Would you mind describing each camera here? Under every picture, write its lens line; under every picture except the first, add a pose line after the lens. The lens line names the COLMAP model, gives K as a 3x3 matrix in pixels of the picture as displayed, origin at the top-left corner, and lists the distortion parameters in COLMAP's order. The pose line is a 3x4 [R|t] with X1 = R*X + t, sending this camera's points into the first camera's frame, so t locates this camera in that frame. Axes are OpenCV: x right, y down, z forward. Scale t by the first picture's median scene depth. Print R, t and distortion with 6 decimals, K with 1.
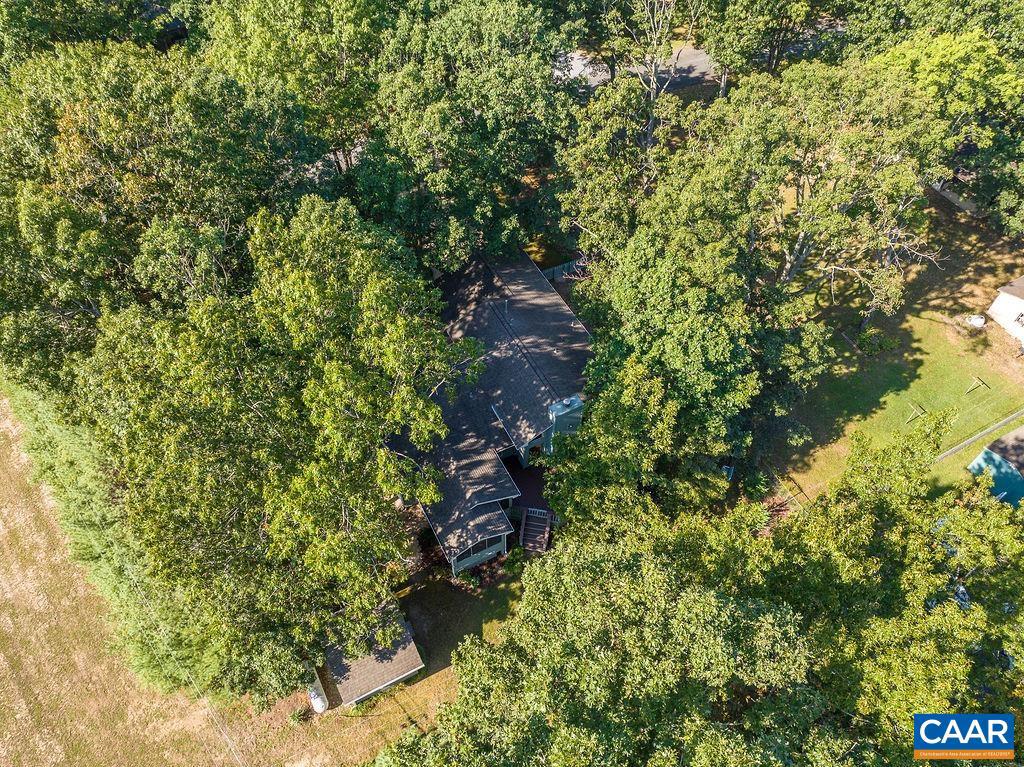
lens RADIAL K [[715.4, 0, 512.0], [0, 715.4, 383.5], [0, 0, 1]] dist [-0.051607, 0.023554]
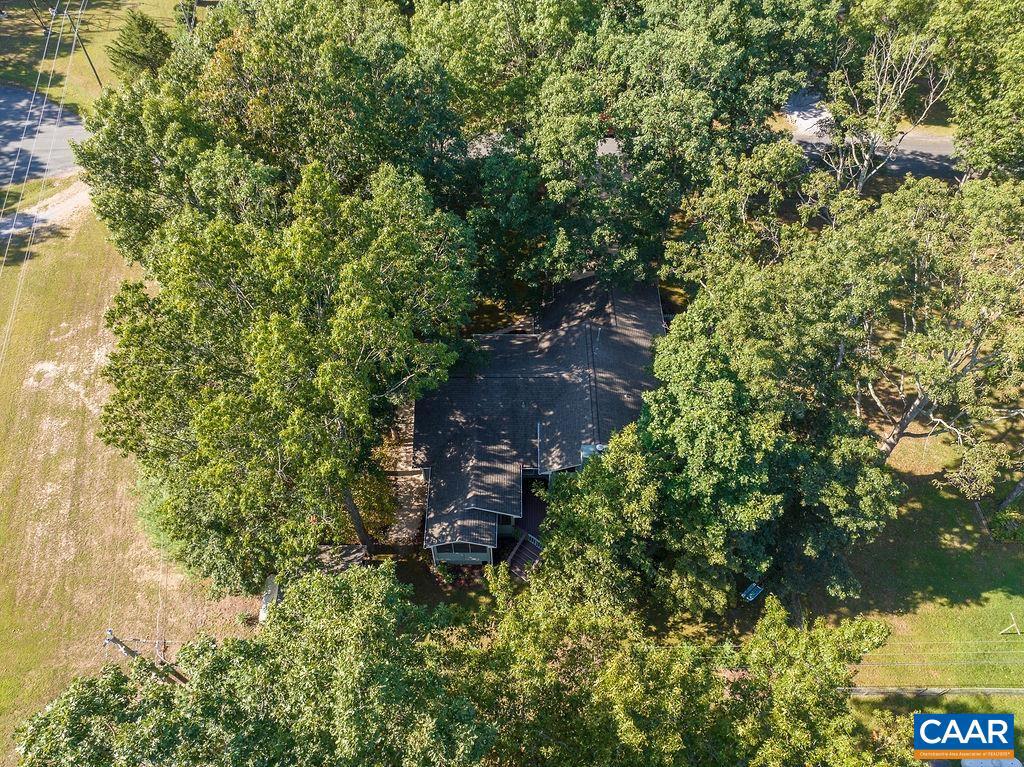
lens RADIAL K [[715.4, 0, 512.0], [0, 715.4, 383.5], [0, 0, 1]] dist [-0.051607, 0.023554]
pose [[0.888780, 0.361659, -0.281553, 0.208626], [-0.362222, 0.930641, 0.051994, -0.060770], [0.280829, 0.055773, 0.958136, 0.048010]]
